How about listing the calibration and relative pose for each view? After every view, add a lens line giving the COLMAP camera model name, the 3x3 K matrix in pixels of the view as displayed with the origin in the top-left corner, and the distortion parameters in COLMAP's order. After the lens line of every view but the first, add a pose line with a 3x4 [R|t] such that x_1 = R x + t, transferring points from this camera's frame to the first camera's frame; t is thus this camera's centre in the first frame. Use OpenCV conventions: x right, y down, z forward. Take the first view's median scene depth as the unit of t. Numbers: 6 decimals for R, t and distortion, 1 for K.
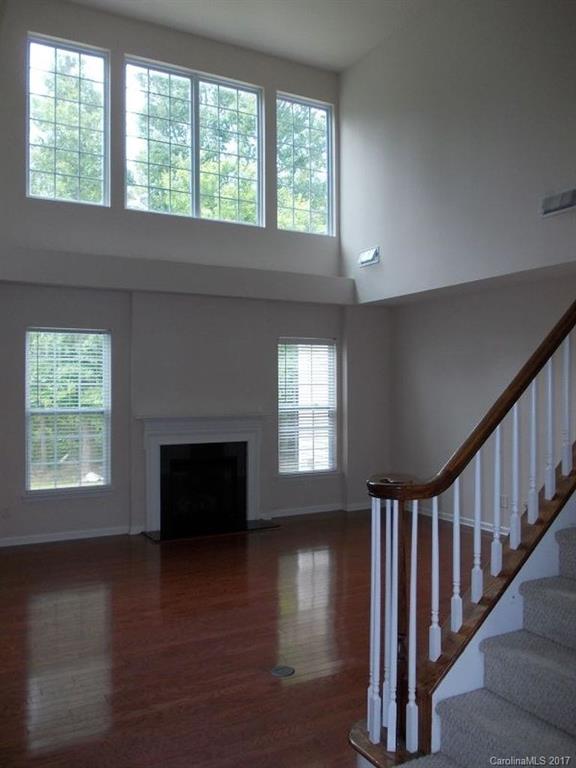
lens RADIAL K [[644.0, 0, 289.5], [0, 644.0, 389.6], [0, 0, 1]] dist [0.002503, 0.003506]
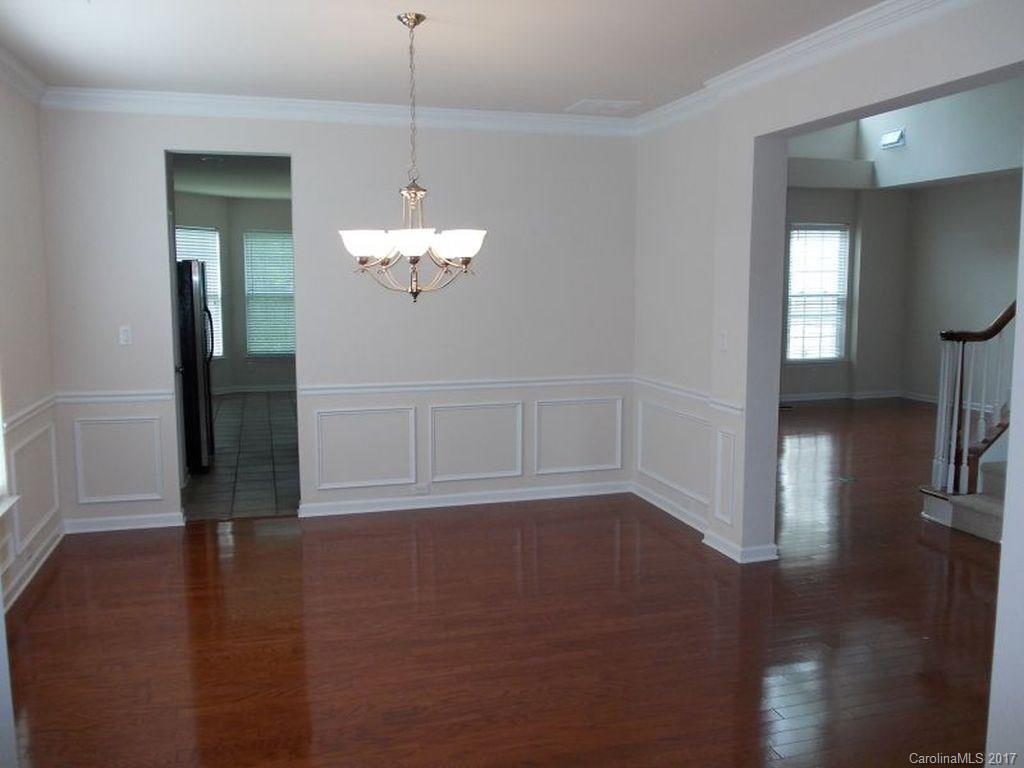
lens RADIAL K [[858.6, 0, 511.9], [0, 858.6, 385.8], [0, 0, 1]] dist [0.002503, 0.003506]
pose [[0.975826, 0.020744, -0.217562, -0.151018], [0.005731, 0.992714, 0.120358, 0.005443], [0.218474, -0.118695, 0.968597, -0.439460]]
